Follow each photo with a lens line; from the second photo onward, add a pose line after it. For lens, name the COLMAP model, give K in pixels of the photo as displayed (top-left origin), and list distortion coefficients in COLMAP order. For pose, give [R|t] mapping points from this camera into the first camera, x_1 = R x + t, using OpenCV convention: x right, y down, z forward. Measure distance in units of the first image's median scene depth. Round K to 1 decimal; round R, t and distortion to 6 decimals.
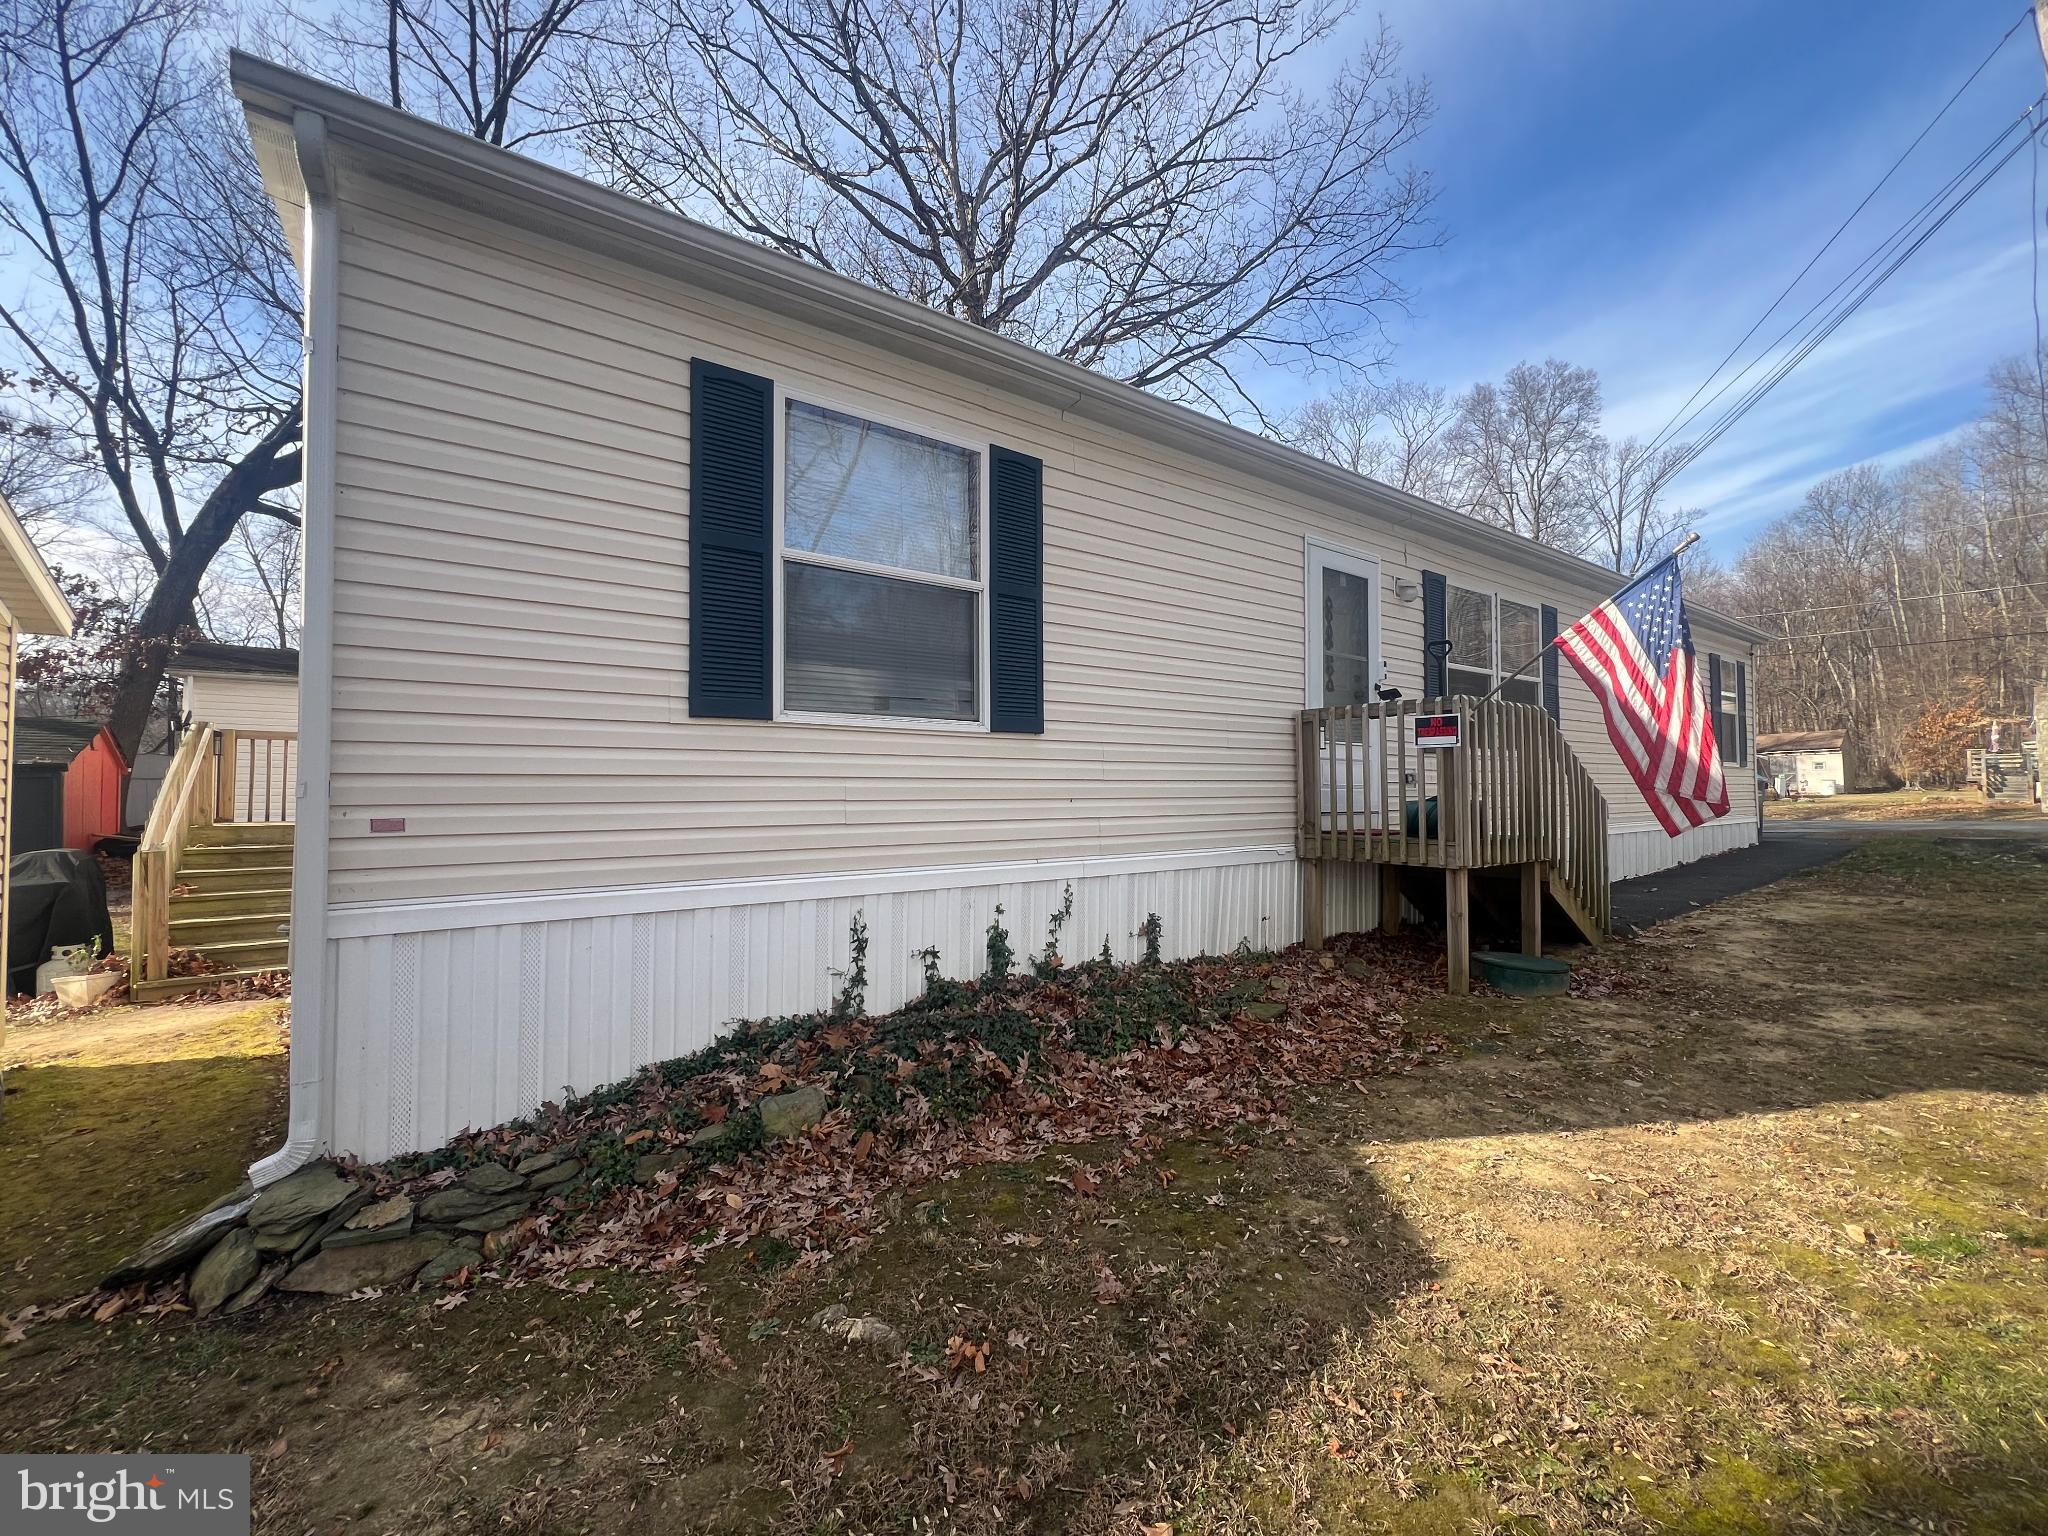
lens RADIAL K [[832.0, 0, 1028.2], [0, 832.0, 758.2], [0, 0, 1]] dist [-0.003895, 0.001965]
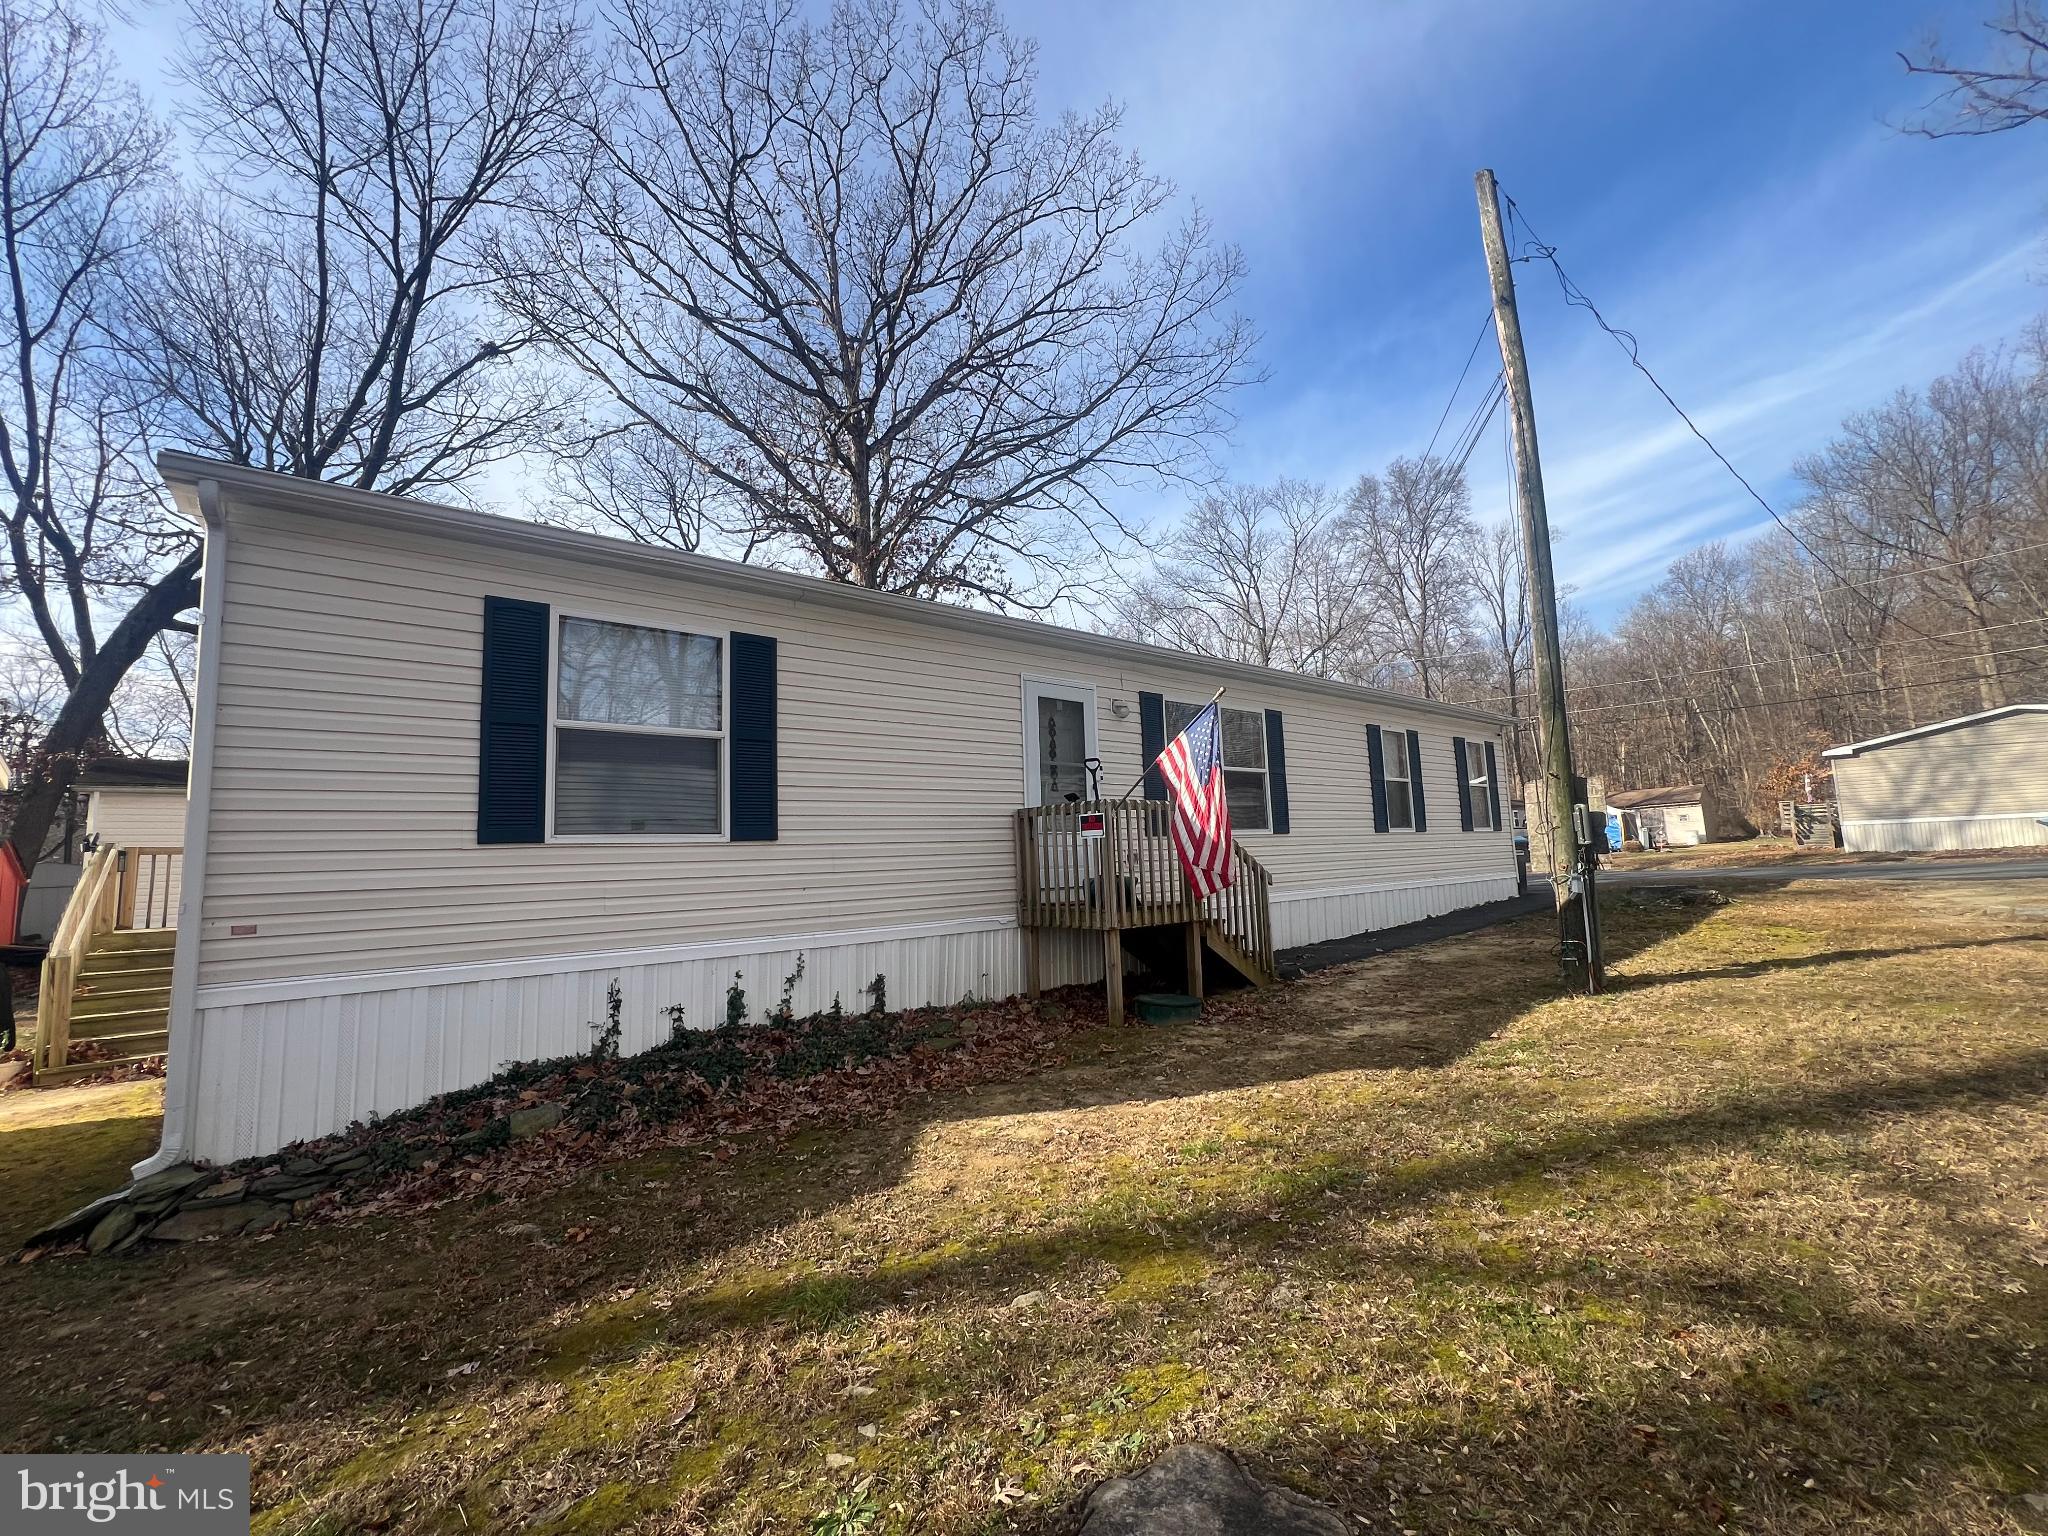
lens RADIAL K [[832.0, 0, 1022.9], [0, 832.0, 758.6], [0, 0, 1]] dist [-0.003895, 0.001965]
pose [[0.998091, -0.027587, 0.055252, 0.274695], [0.032260, 0.995812, -0.085545, -0.026175], [-0.052661, 0.087164, 0.994801, -0.291237]]
